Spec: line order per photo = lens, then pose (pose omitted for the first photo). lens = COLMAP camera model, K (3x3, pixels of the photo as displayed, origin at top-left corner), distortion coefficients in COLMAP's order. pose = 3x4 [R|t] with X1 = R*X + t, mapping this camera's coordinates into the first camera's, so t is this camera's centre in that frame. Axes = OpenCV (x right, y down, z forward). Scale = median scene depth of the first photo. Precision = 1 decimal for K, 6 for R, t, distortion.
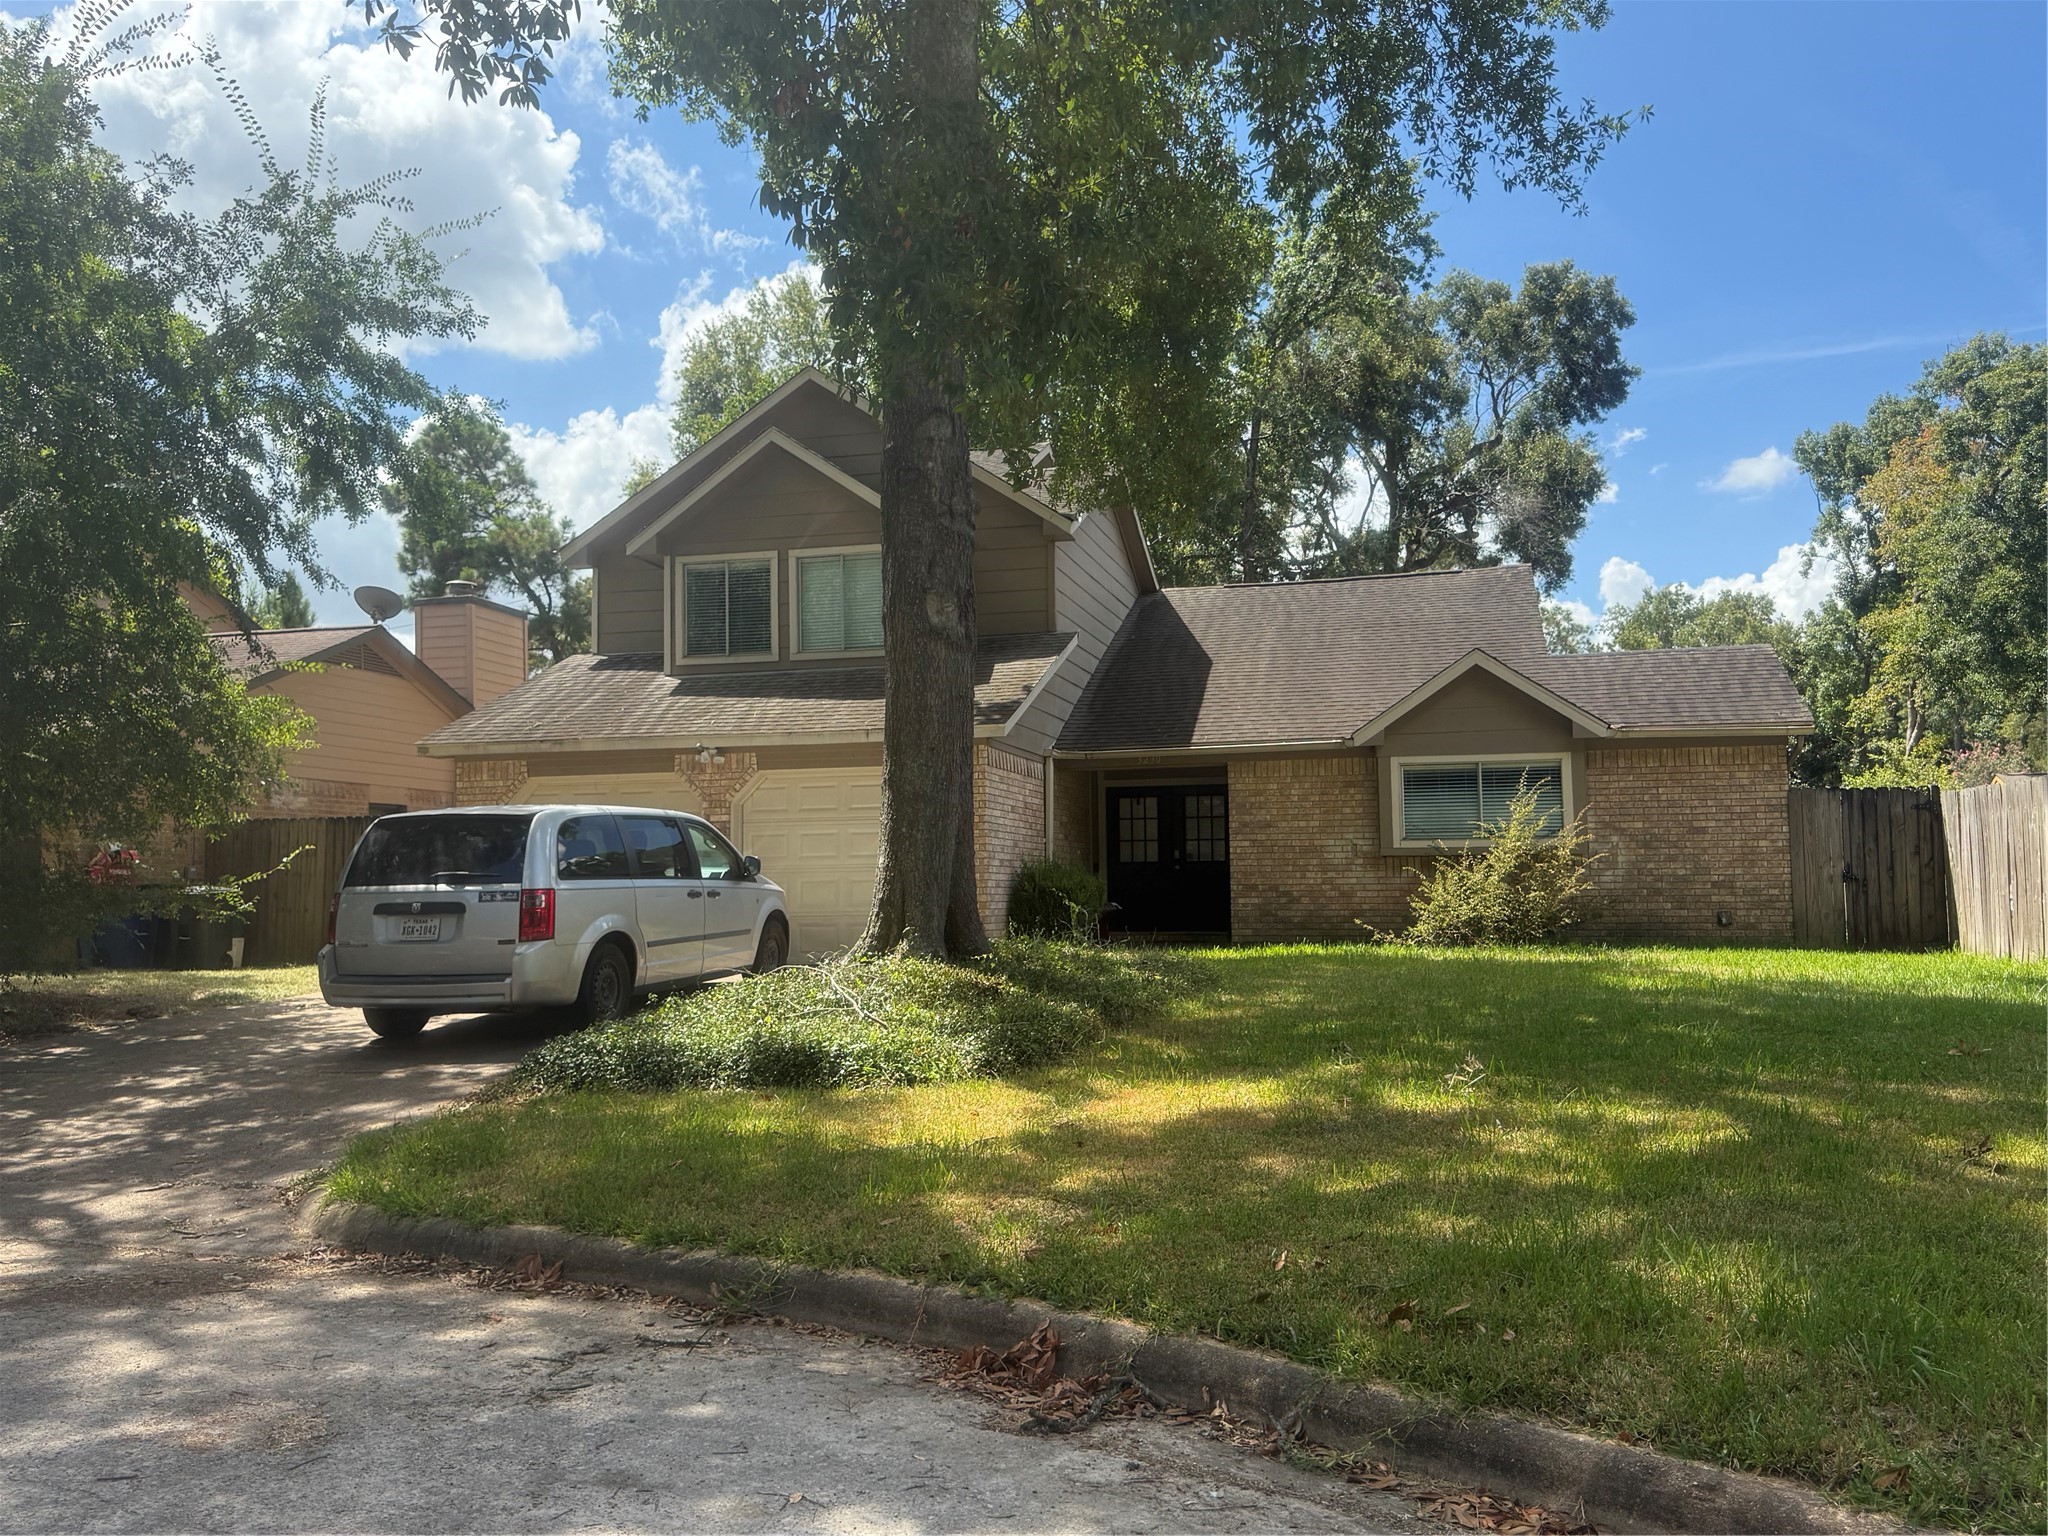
lens RADIAL K [[1690.6, 0, 1024.0], [0, 1690.6, 768.0], [0, 0, 1]] dist [0.066693, -0.003004]
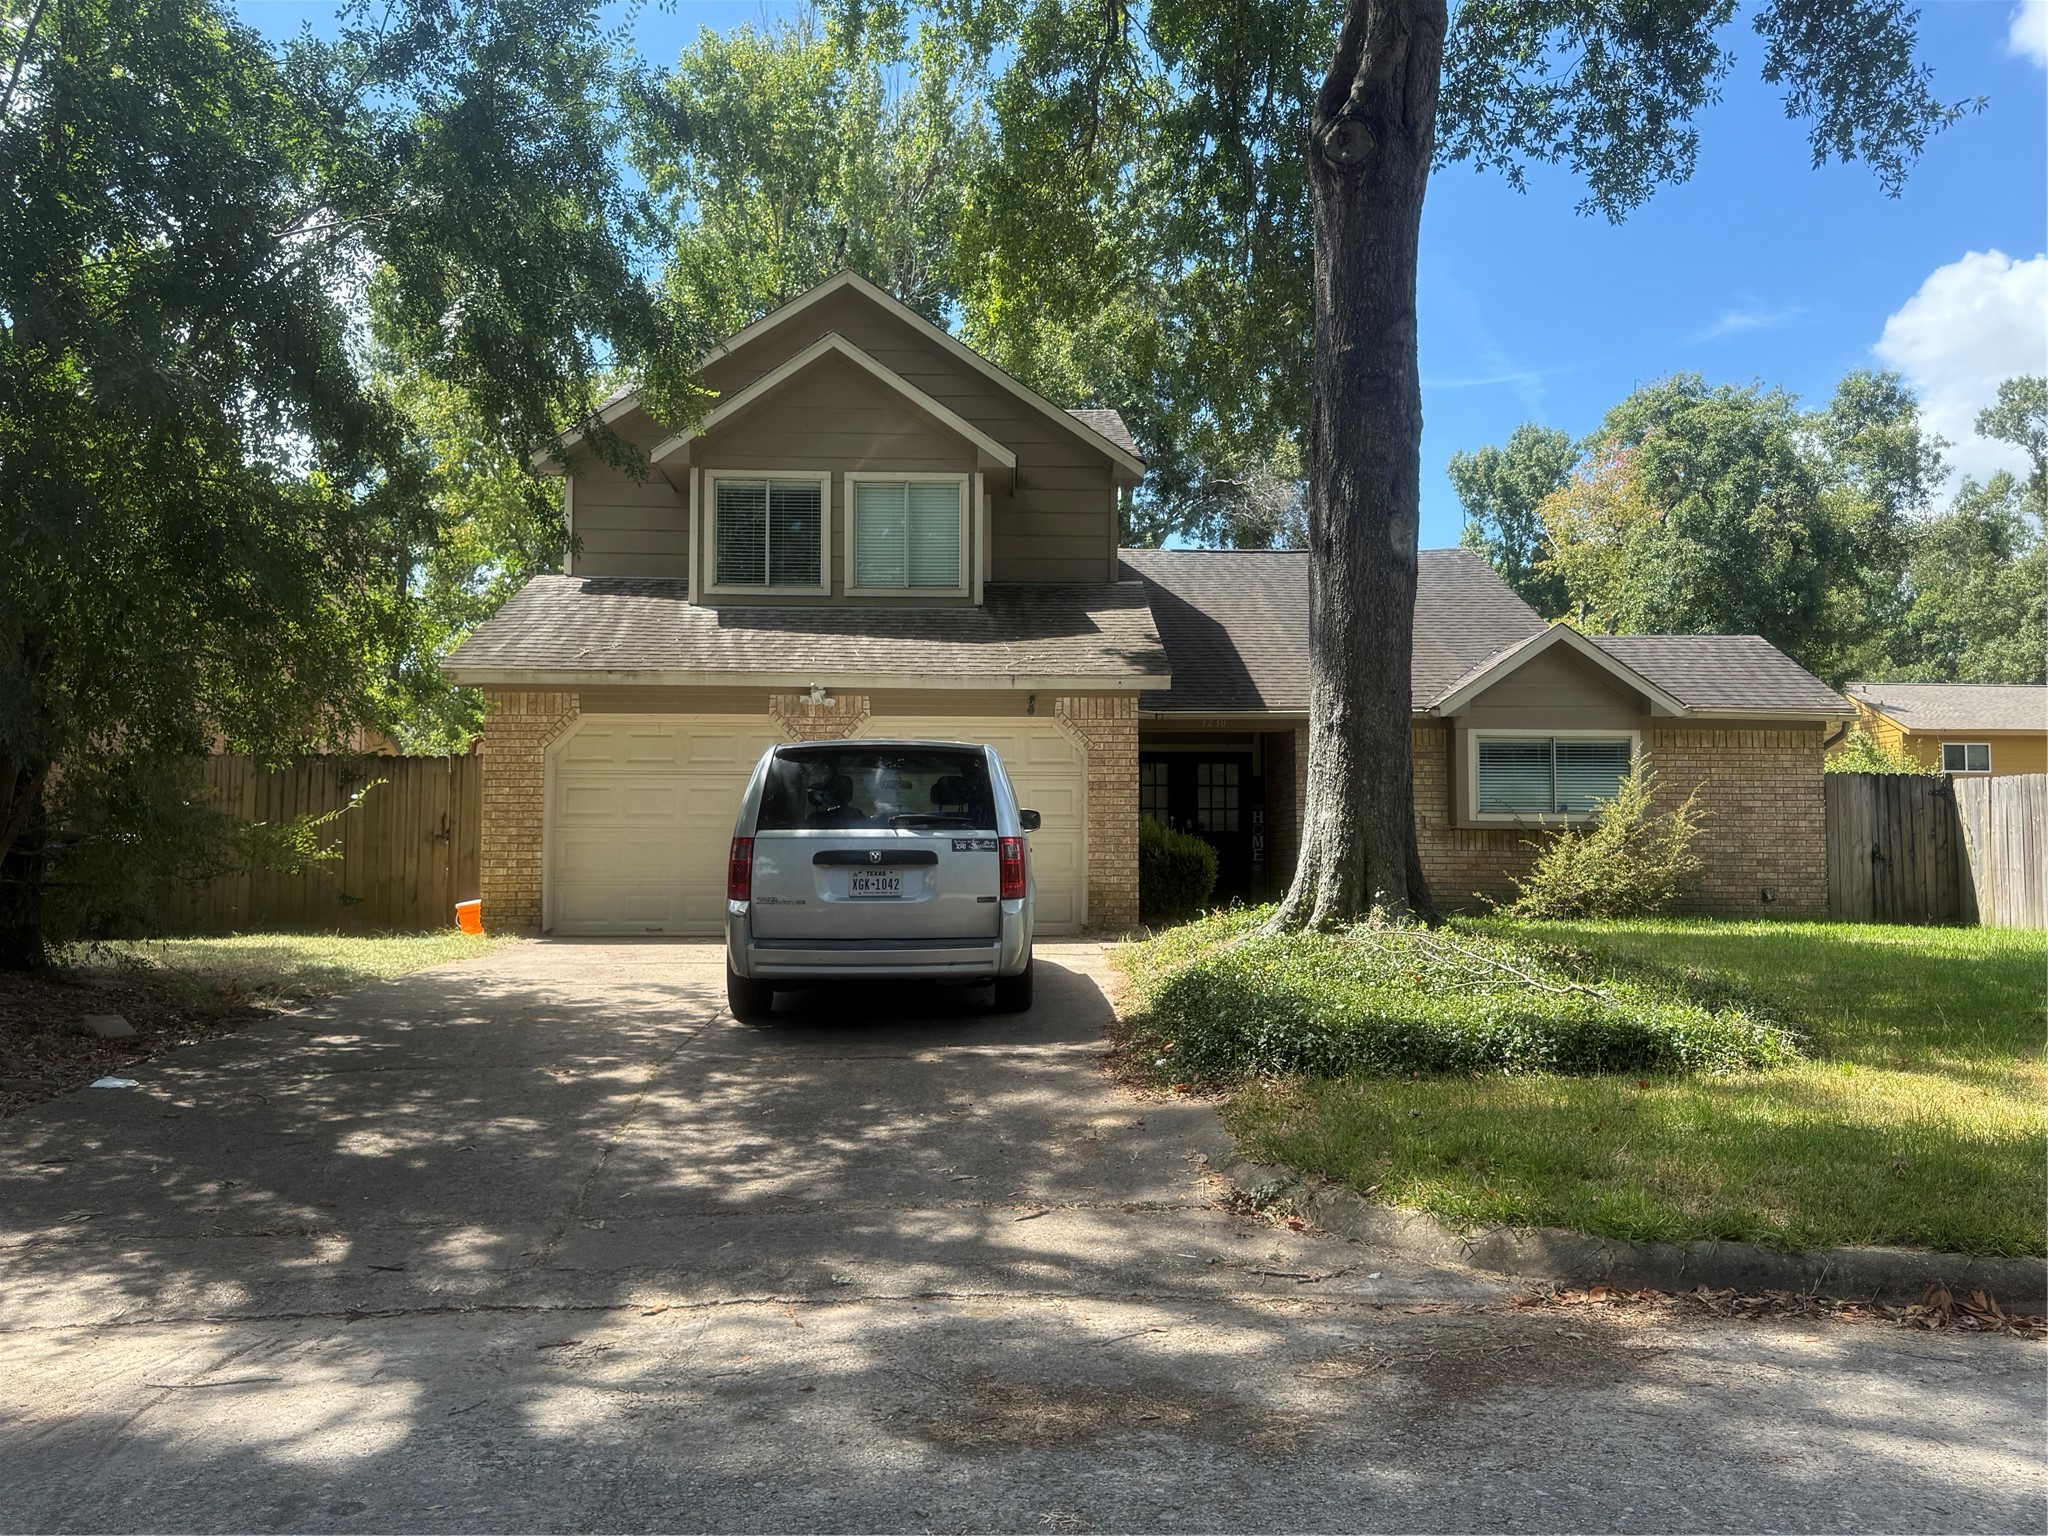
lens RADIAL K [[1690.6, 0, 1024.0], [0, 1690.6, 768.0], [0, 0, 1]] dist [0.066693, -0.003004]
pose [[0.959796, 0.031924, 0.278878, -0.317783], [-0.035320, 0.999350, 0.007162, 0.019076], [-0.278468, -0.016724, 0.960300, 0.123204]]
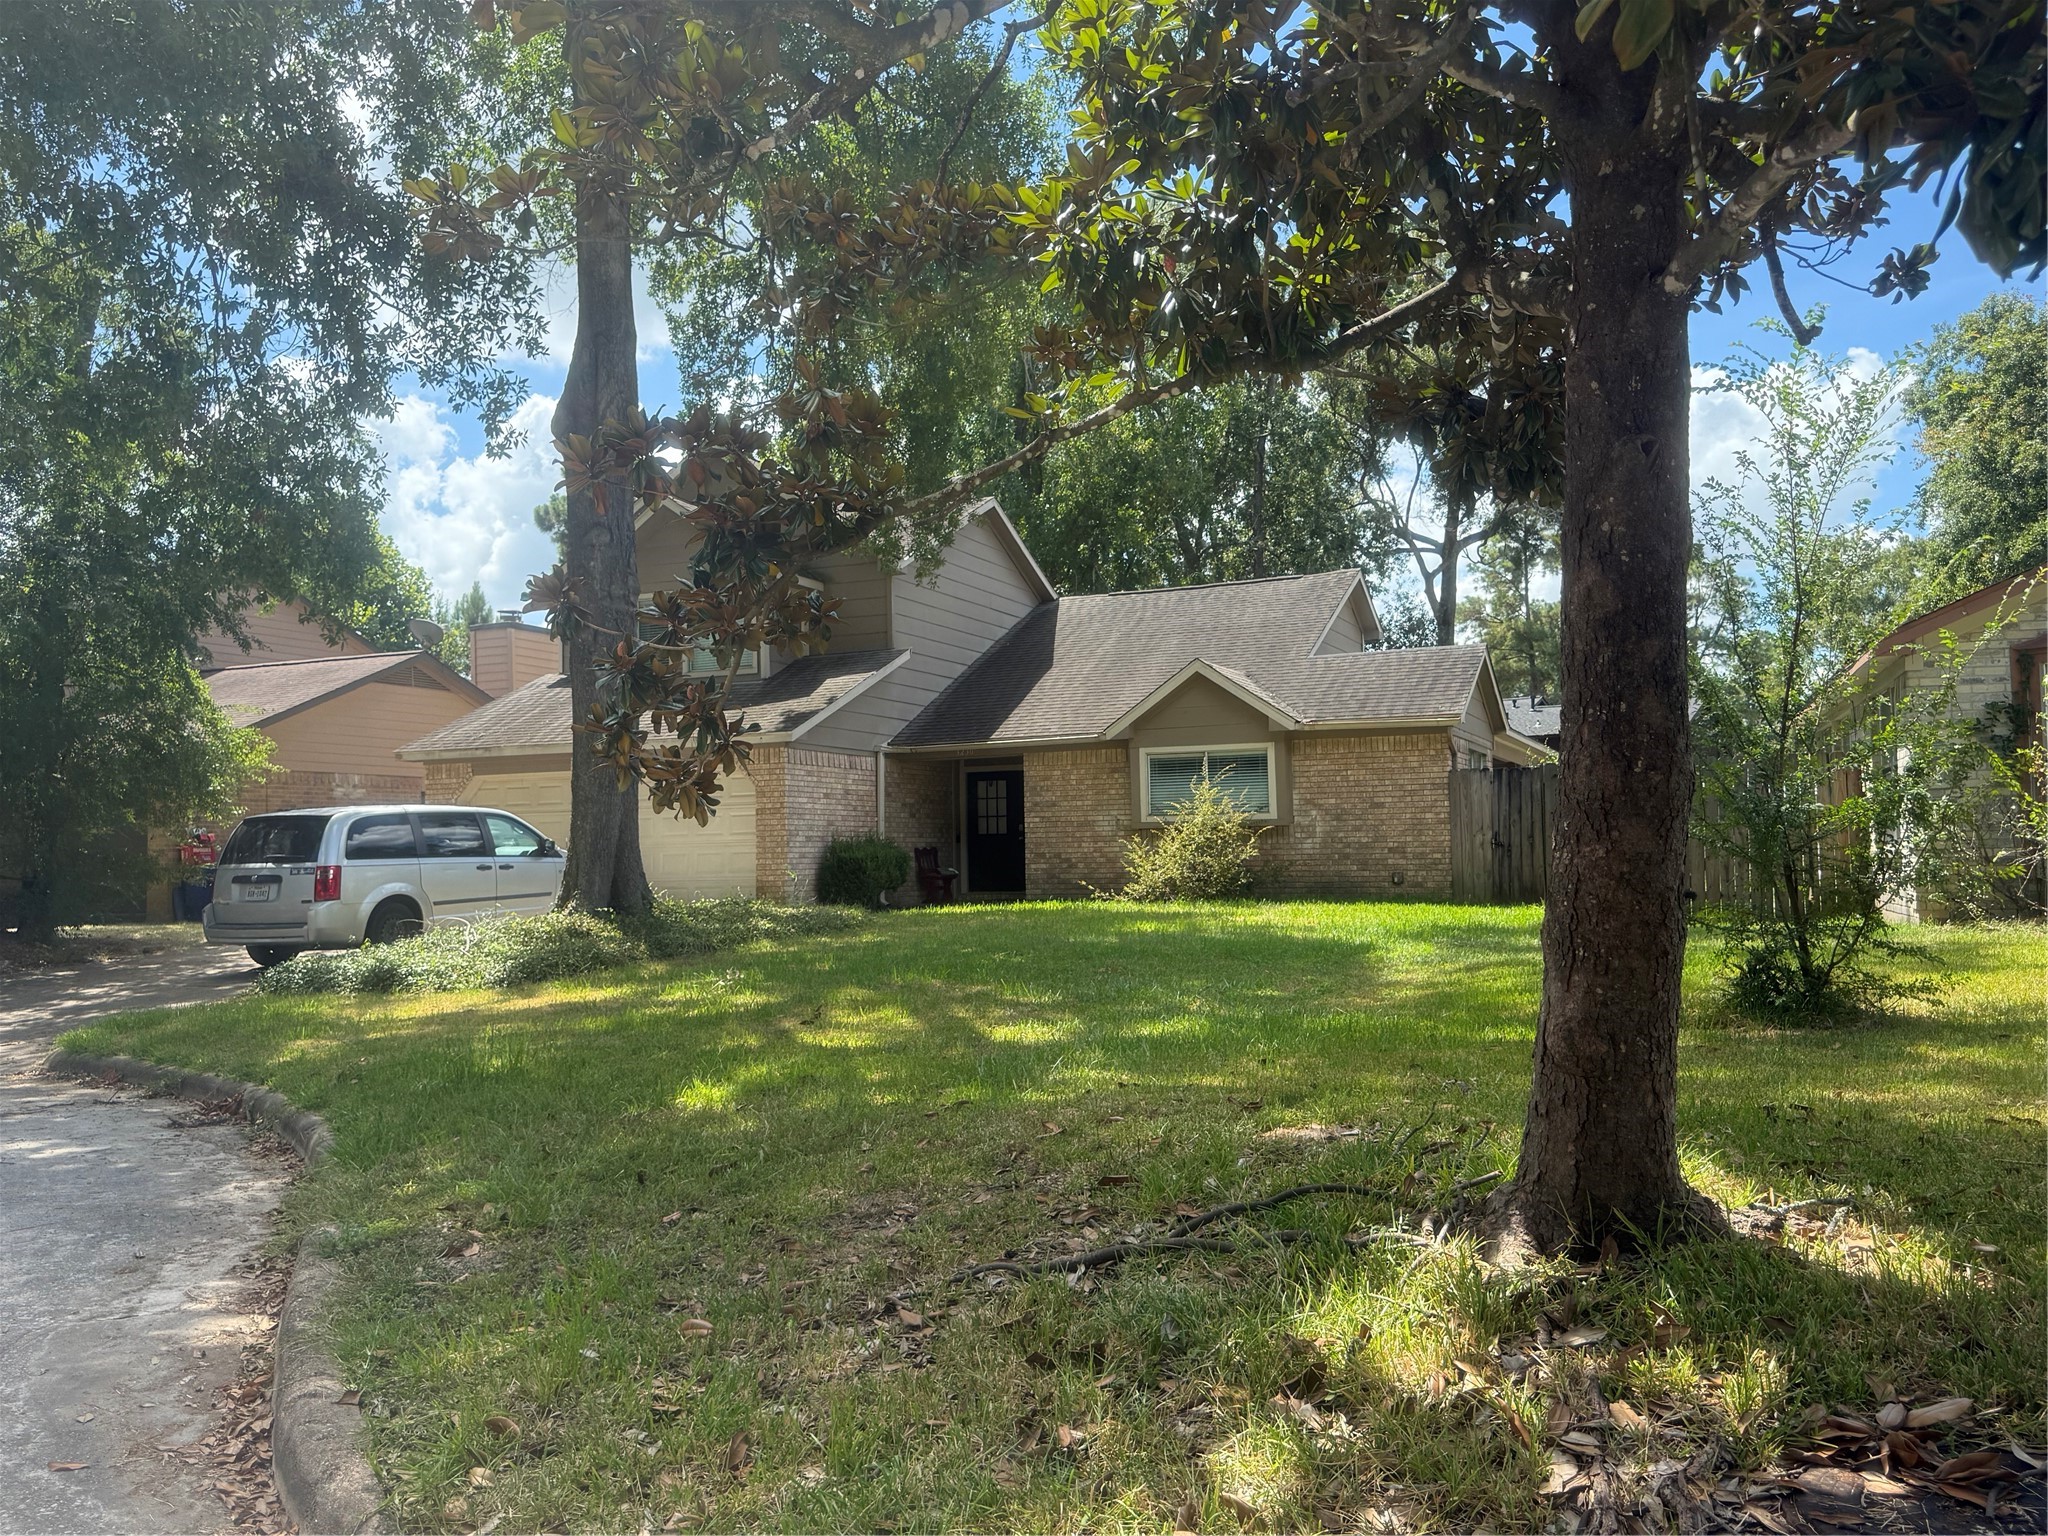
lens RADIAL K [[1709.3, 0, 1024.0], [0, 1709.3, 768.0], [0, 0, 1]] dist [0.008123, -0.001006]
pose [[0.985988, -0.015982, -0.166049, 0.348928], [0.020175, 0.999518, 0.023595, -0.023274], [0.165592, -0.026614, 0.985835, -0.230567]]
